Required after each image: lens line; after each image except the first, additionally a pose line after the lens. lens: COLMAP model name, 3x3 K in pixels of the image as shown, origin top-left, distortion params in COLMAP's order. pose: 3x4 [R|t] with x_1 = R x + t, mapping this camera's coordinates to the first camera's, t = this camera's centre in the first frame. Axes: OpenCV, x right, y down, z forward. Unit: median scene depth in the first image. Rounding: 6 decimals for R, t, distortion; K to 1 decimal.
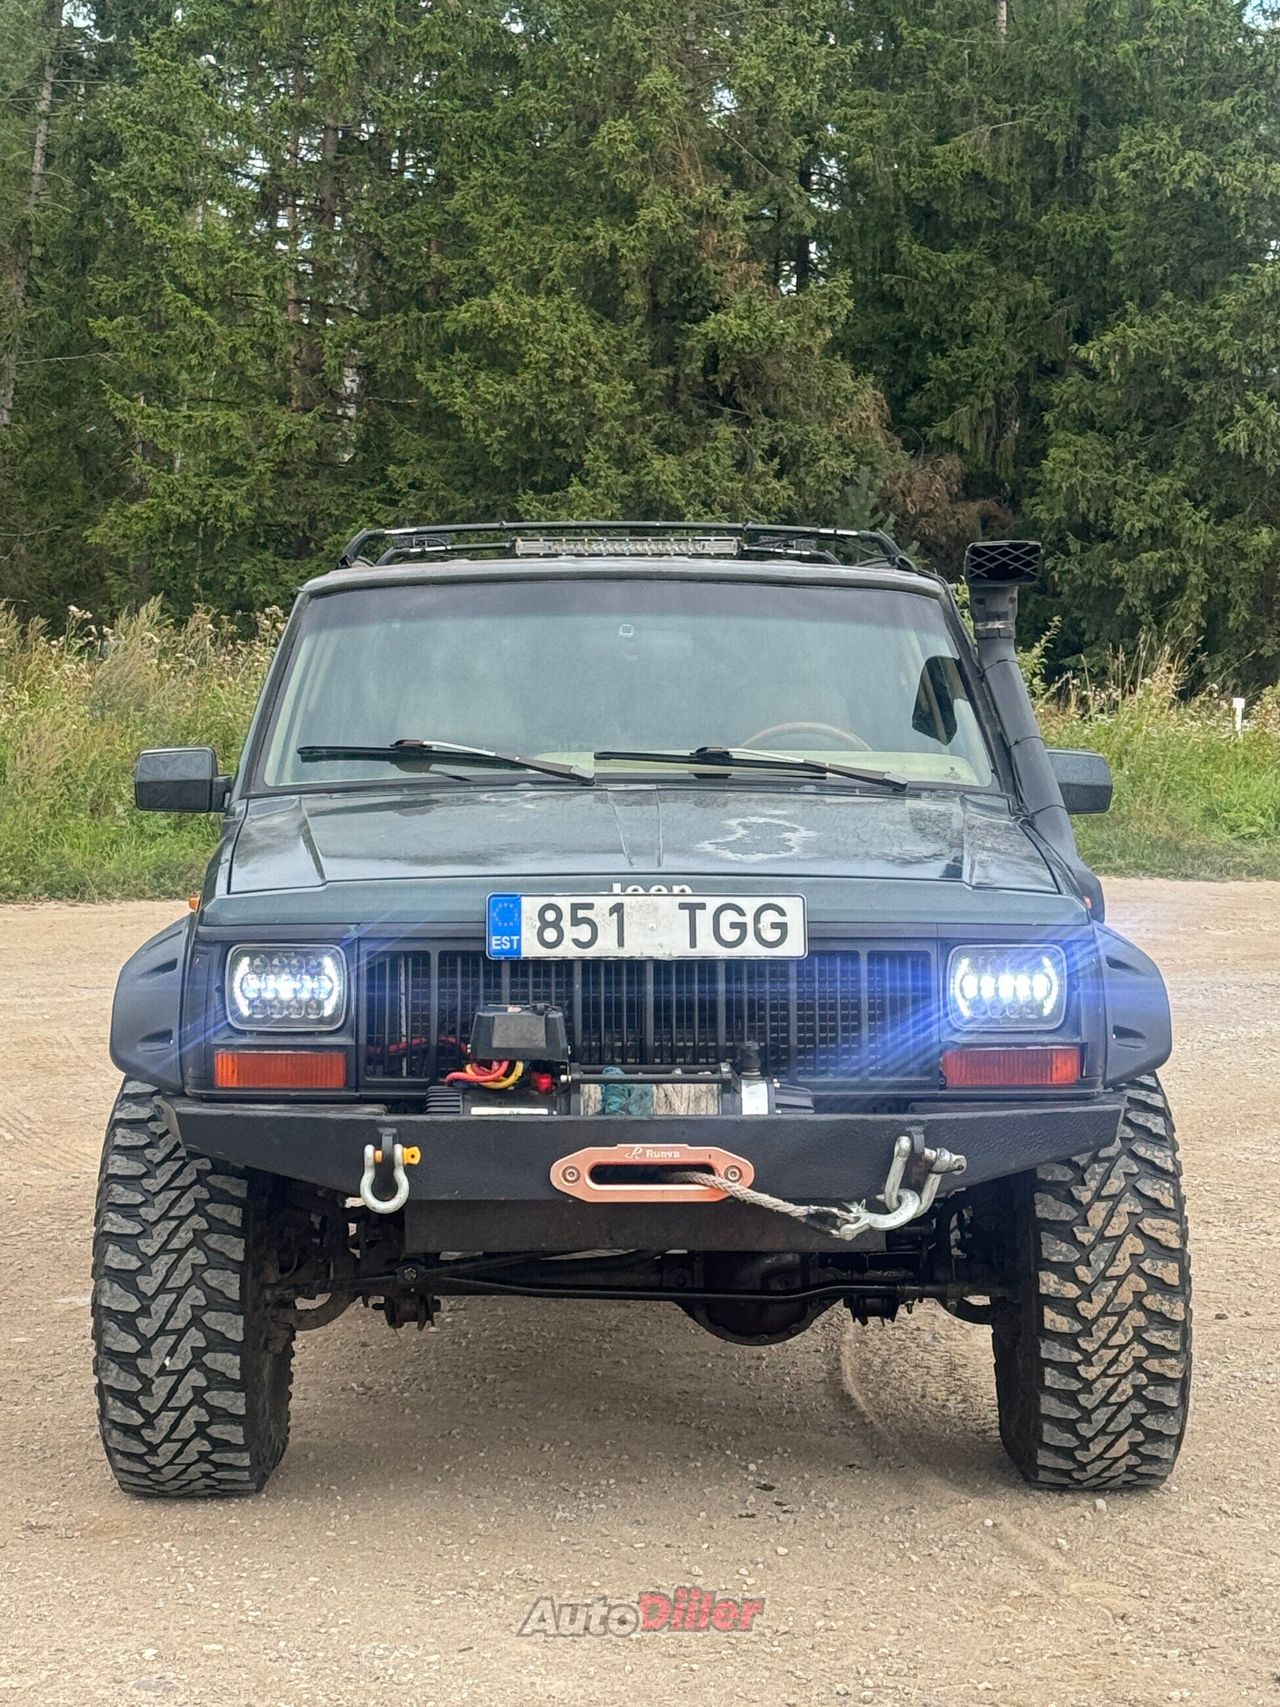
lens RADIAL K [[3811.8, 0, 641.7], [0, 3811.8, 853.9], [0, 0, 1]] dist [0.103562, 0.000000]
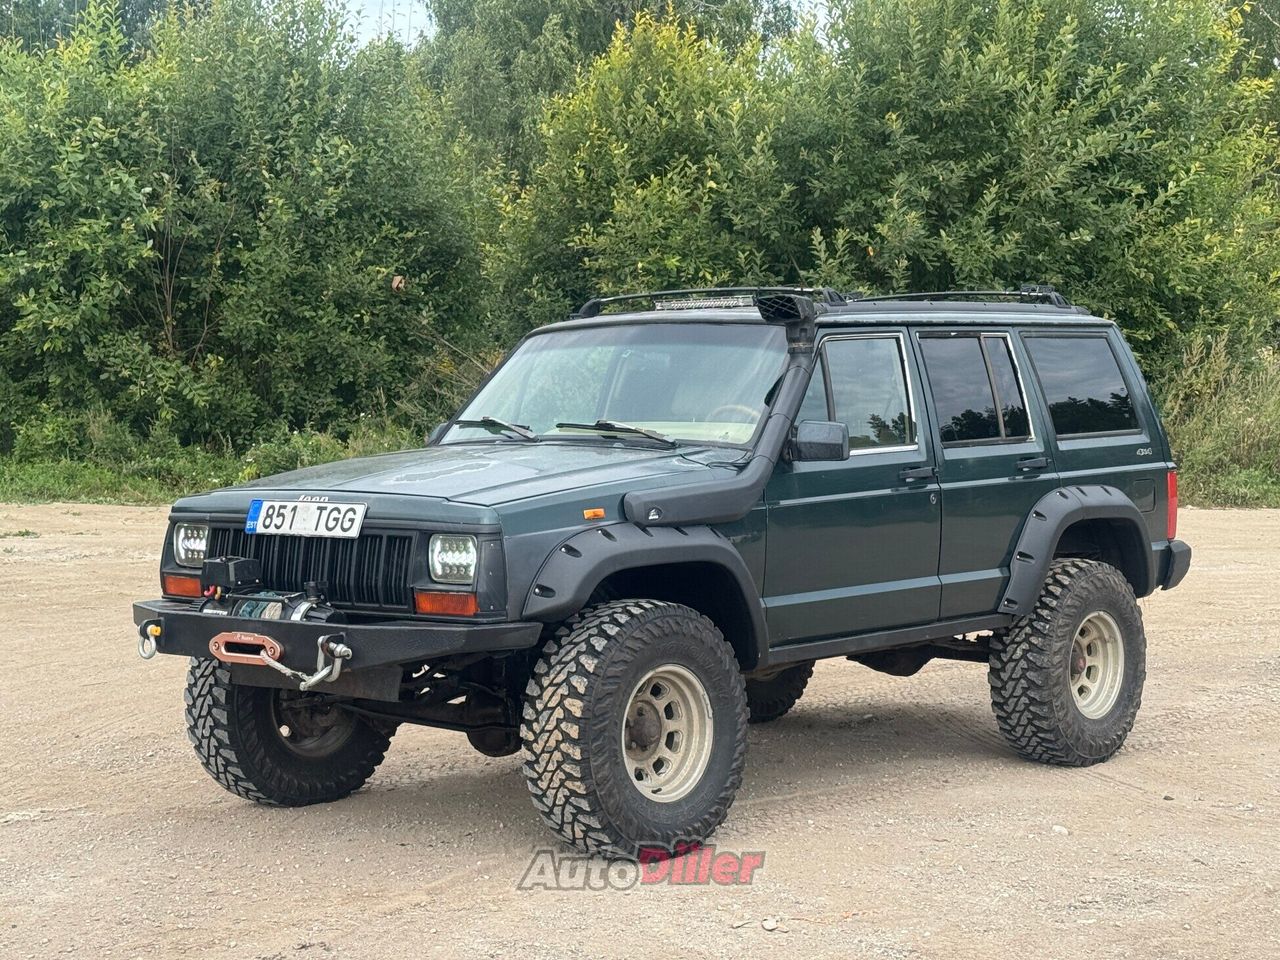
lens RADIAL K [[2342.4, 0, 638.2], [0, 2342.4, 481.8], [0, 0, 1]] dist [0.108316, 0.000000]
pose [[0.735747, 0.016210, -0.677063, 0.897017], [-0.014290, 0.999863, 0.008410, -0.010954], [0.677106, 0.003487, 0.735877, 0.260768]]
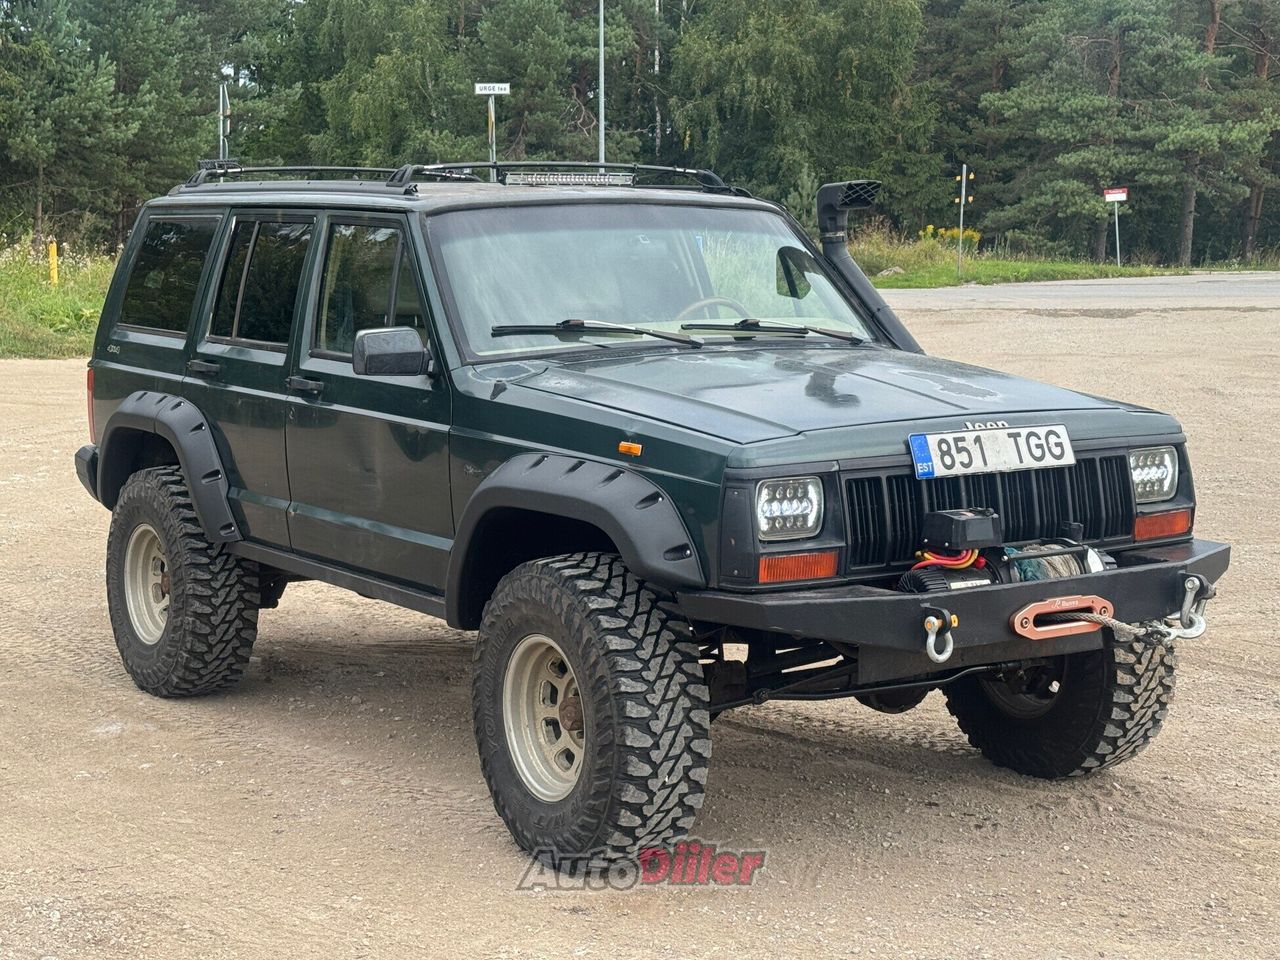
lens RADIAL K [[2176.2, 0, 637.3], [0, 2176.2, 477.6], [0, 0, 1]] dist [0.137377, 0.000000]
pose [[0.843518, -0.066101, 0.533018, -0.568989], [0.027566, 0.996418, 0.079943, -0.042262], [-0.536393, -0.052740, 0.842319, 0.352057]]
